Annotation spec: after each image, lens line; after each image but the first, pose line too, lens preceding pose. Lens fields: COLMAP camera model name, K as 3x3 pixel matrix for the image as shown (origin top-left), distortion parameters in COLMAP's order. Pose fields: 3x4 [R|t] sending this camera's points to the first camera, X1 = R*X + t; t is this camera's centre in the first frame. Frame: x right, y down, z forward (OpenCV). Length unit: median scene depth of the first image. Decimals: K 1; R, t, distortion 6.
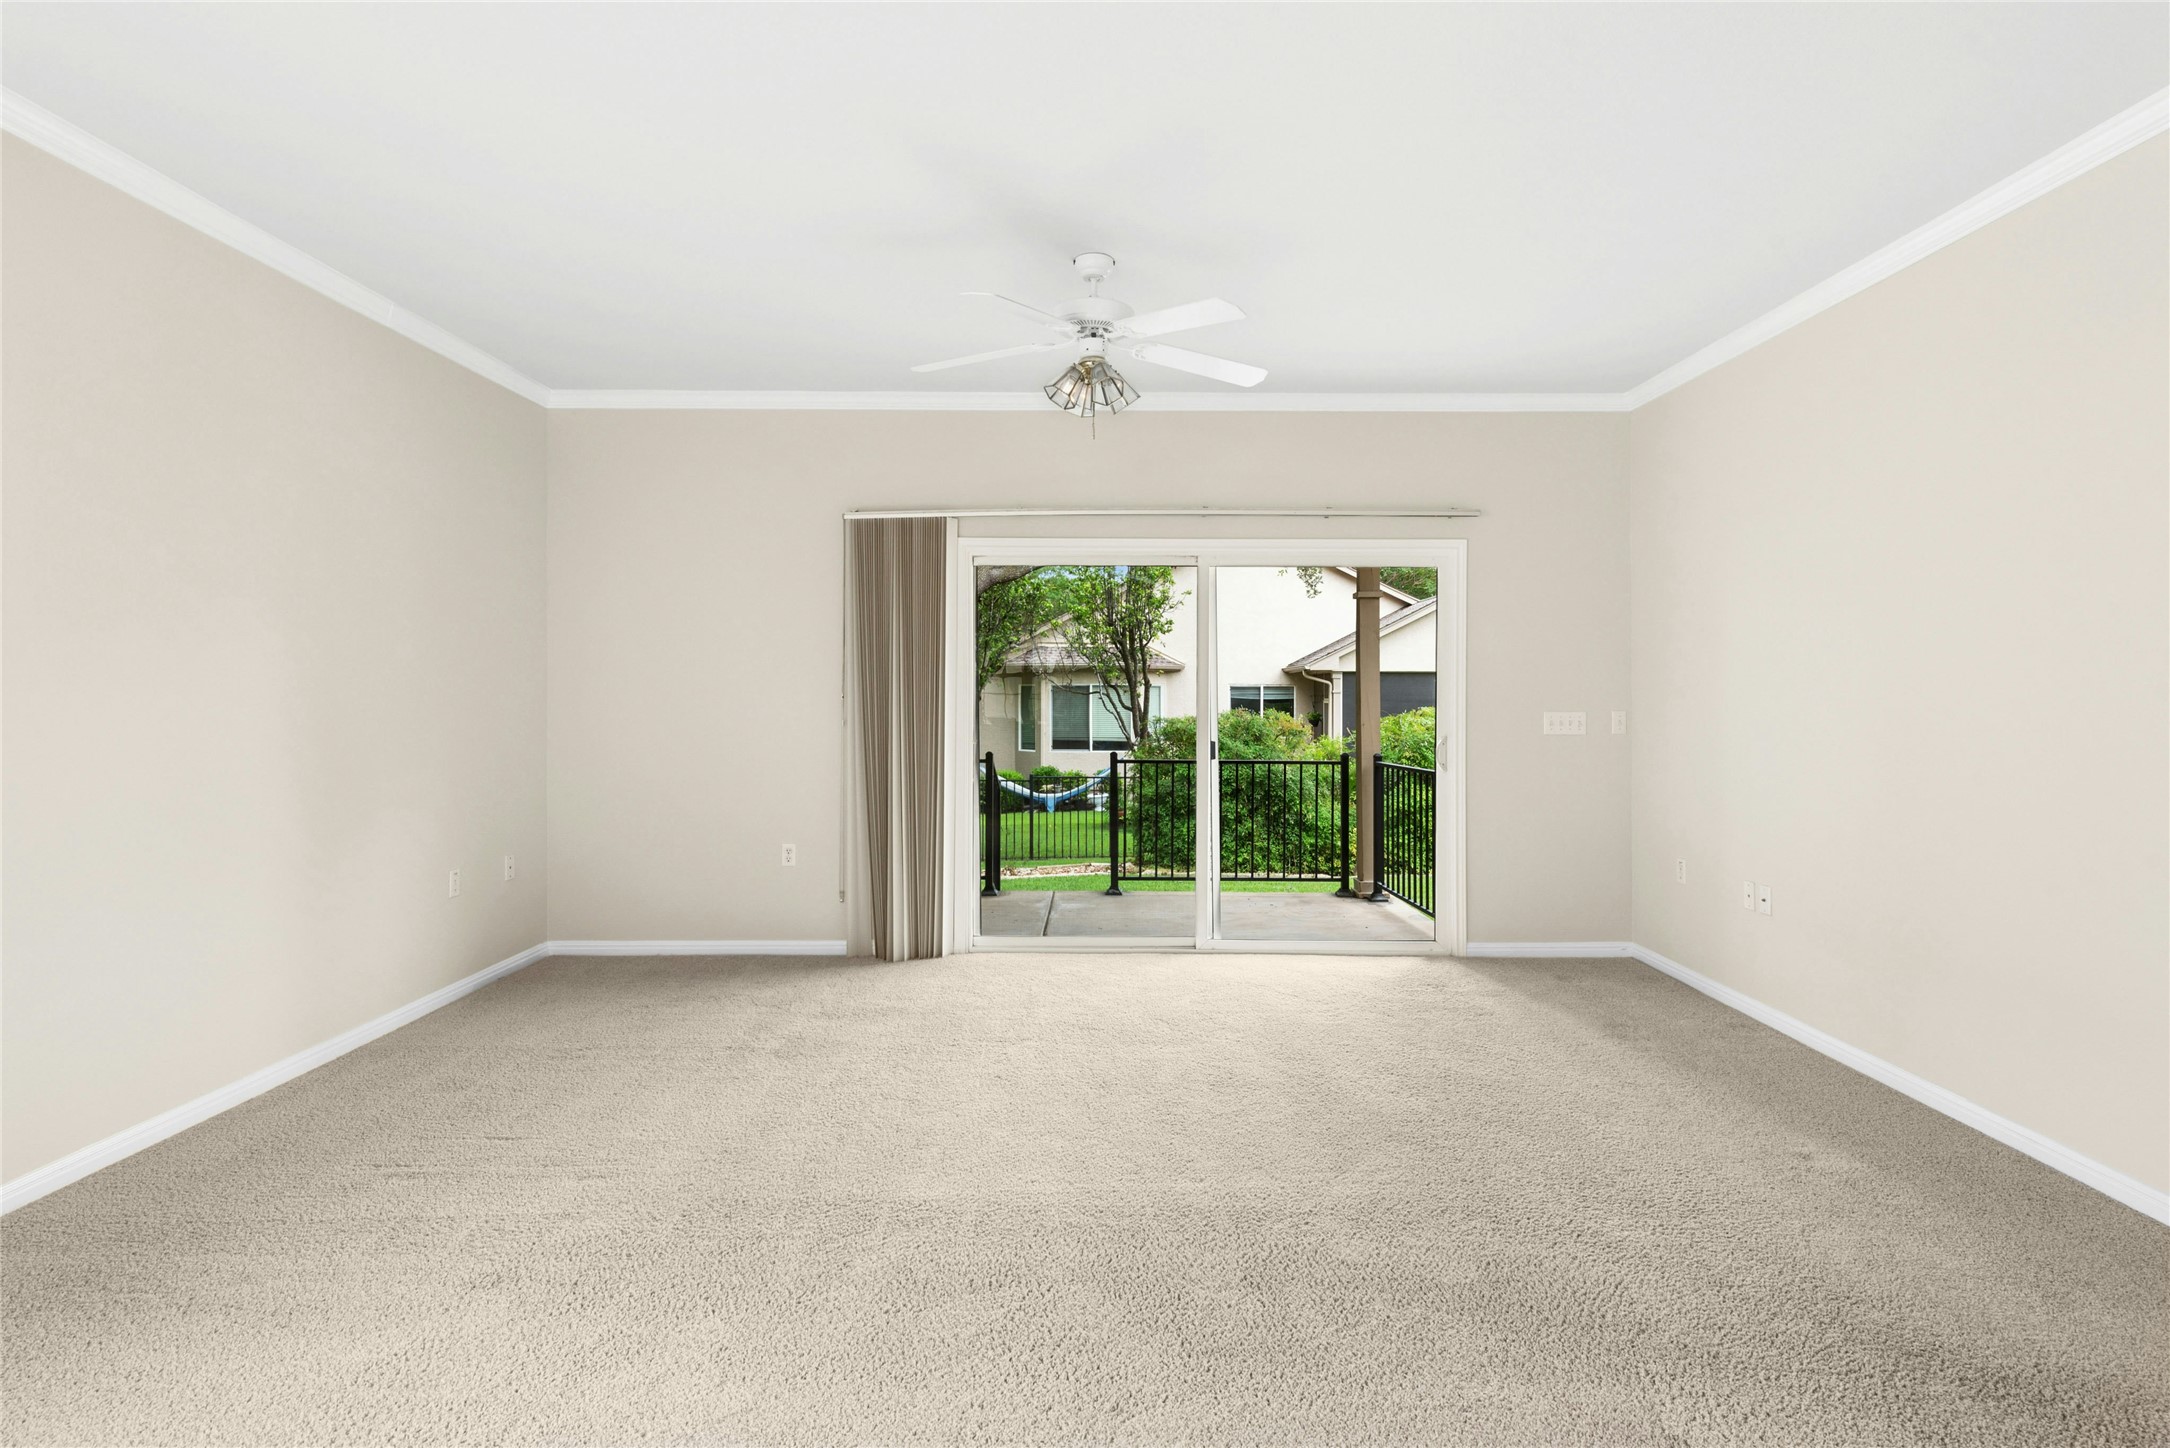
lens RADIAL K [[1063.8, 0, 1085.8], [0, 1063.8, 718.3], [0, 0, 1]] dist [0.006181, -0.000372]
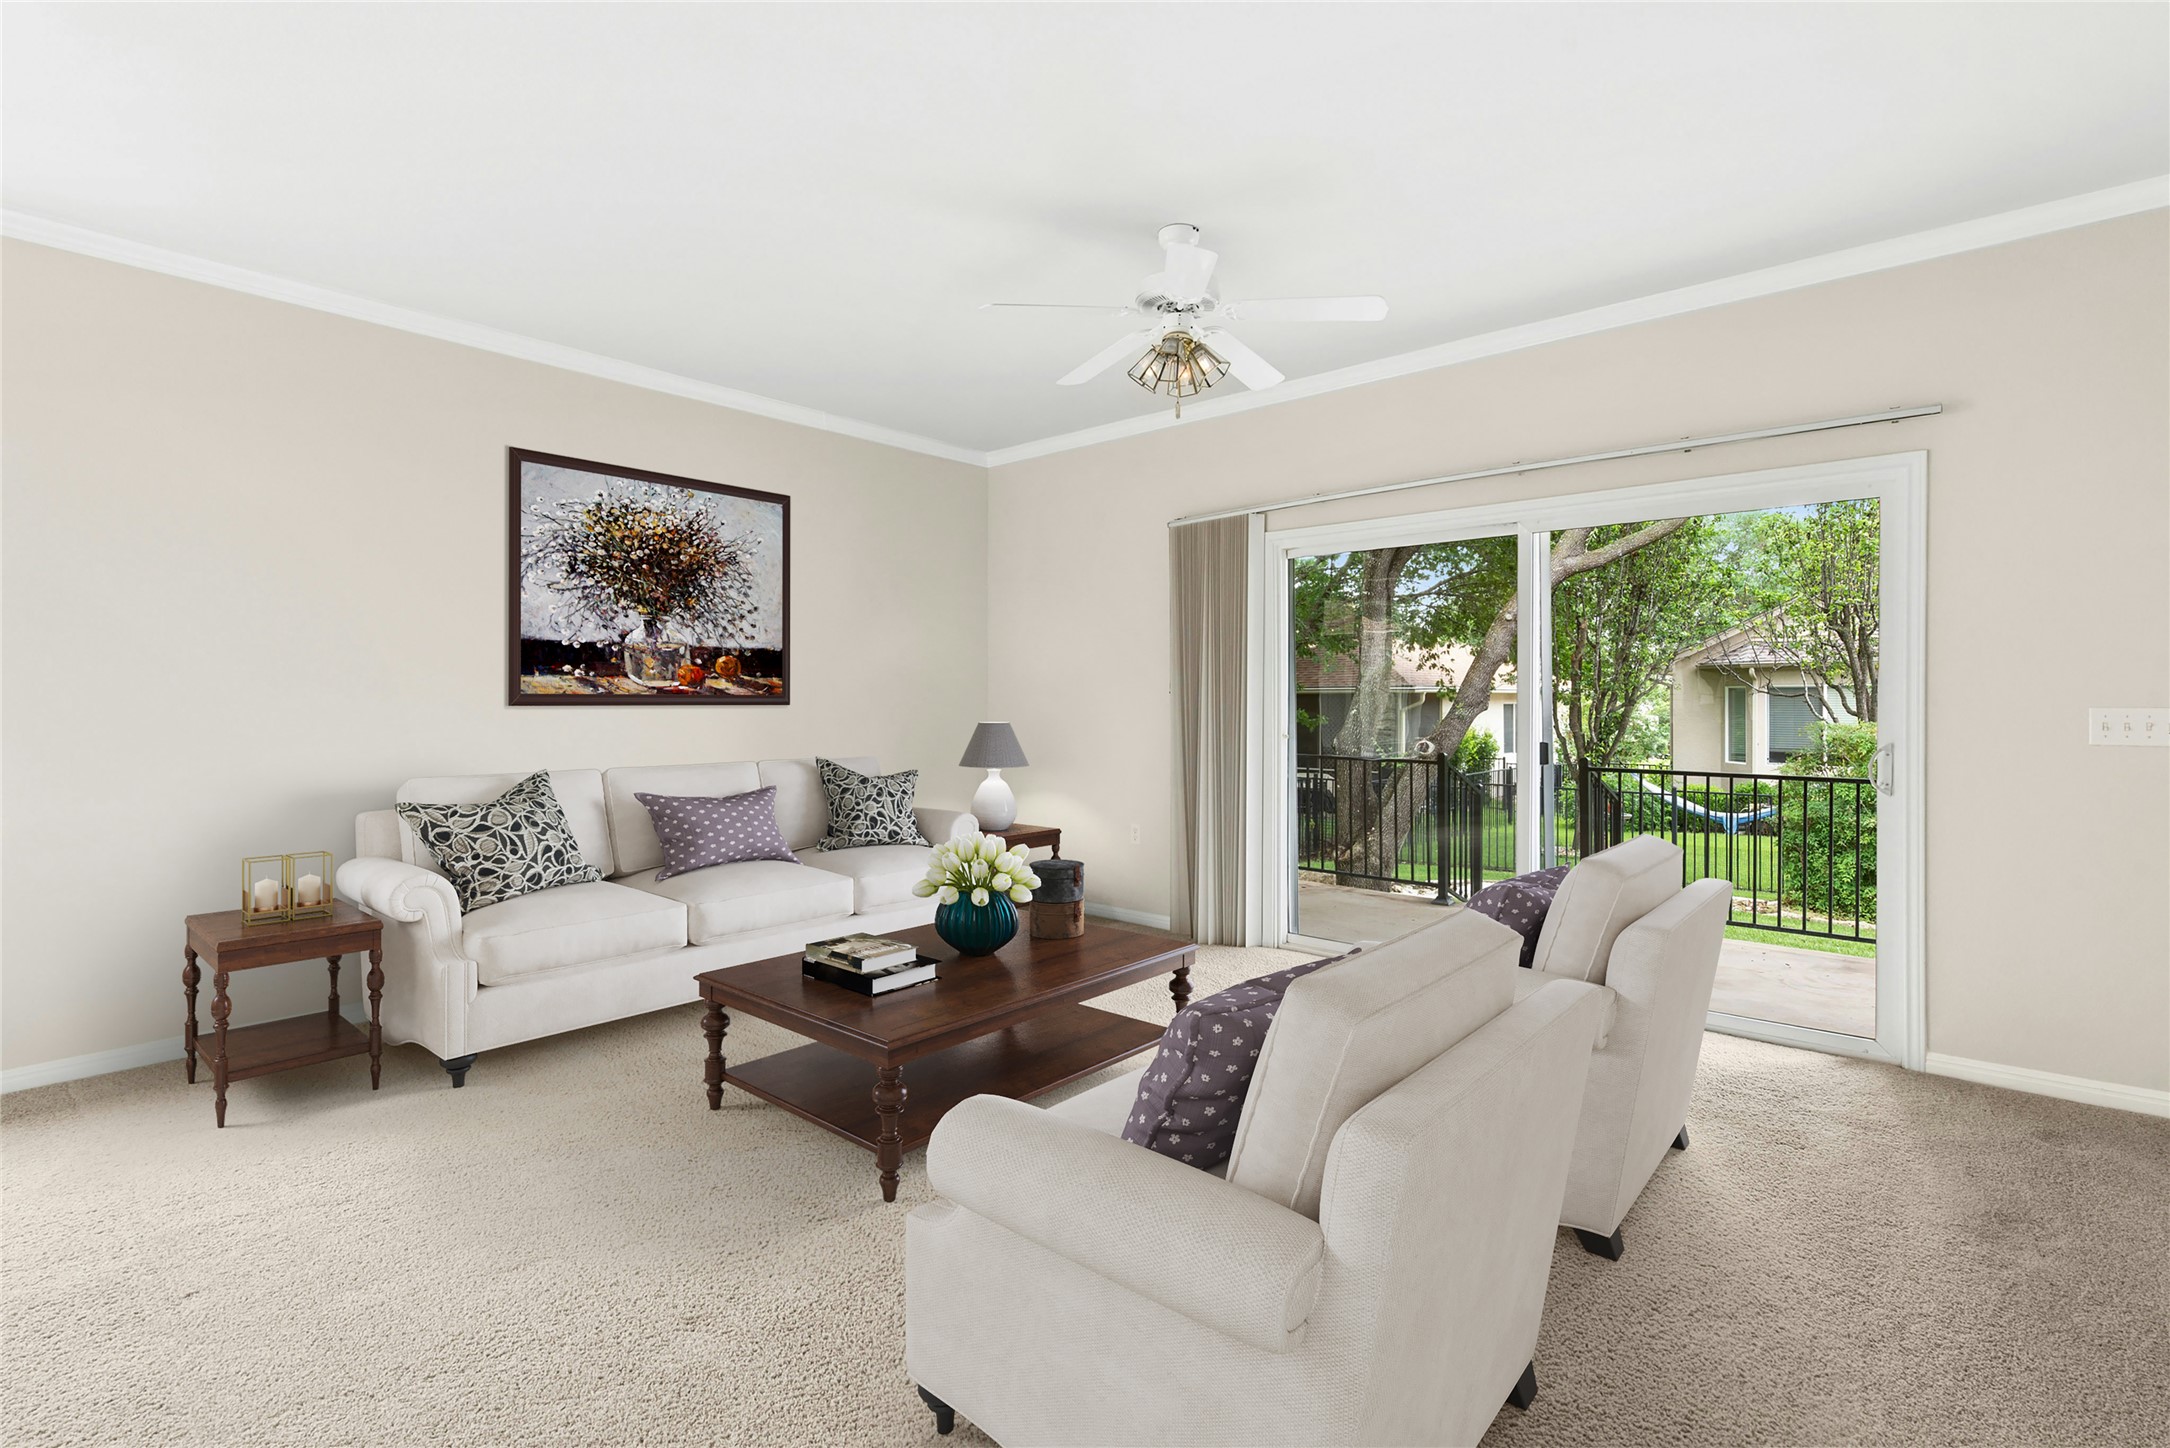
lens RADIAL K [[1008.5, 0, 1088.1], [0, 1008.5, 708.7], [0, 0, 1]] dist [0.000188, -0.000267]
pose [[0.760024, 0.005327, -0.649873, 0.370306], [-0.015178, 0.999839, -0.009554, 0.008981], [0.649717, 0.017125, 0.759983, 0.171733]]
